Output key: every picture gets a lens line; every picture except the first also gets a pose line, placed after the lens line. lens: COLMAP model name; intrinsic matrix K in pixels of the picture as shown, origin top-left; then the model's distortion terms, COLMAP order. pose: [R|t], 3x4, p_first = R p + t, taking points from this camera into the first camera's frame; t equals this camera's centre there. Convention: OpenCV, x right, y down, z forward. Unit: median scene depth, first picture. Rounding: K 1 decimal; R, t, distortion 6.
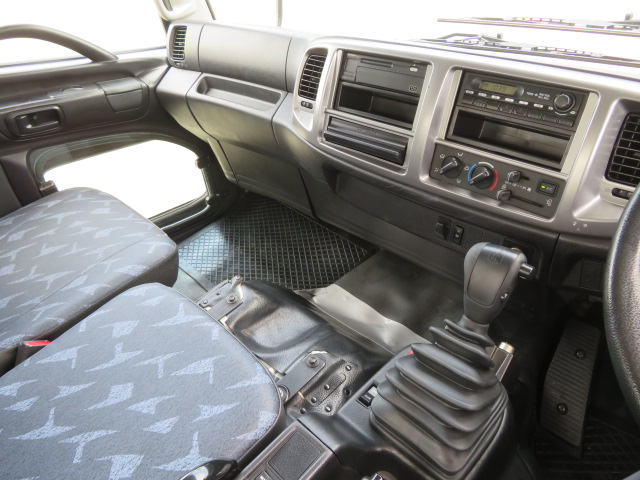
lens RADIAL K [[454.6, 0, 320.0], [0, 454.6, 240.0], [0, 0, 1]] dist [-0.003836, 0.002952]
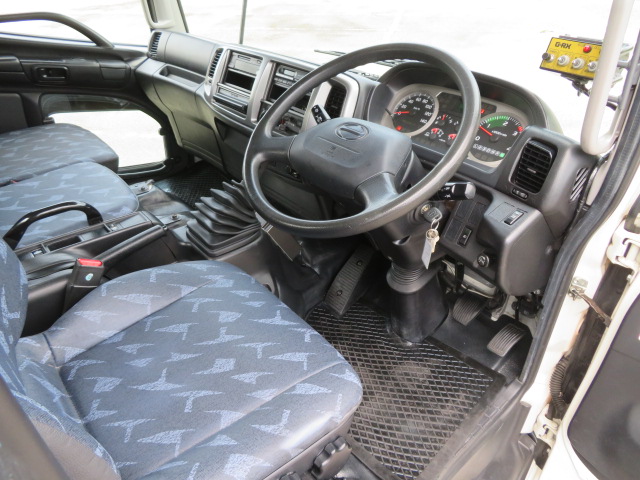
lens RADIAL K [[454.6, 0, 320.0], [0, 454.6, 240.0], [0, 0, 1]] dist [-0.003836, 0.002952]
pose [[0.987204, 0.158782, -0.014733, 0.363261], [-0.159437, 0.981132, -0.109356, 0.293101], [-0.002909, 0.110306, 0.993893, -0.438935]]
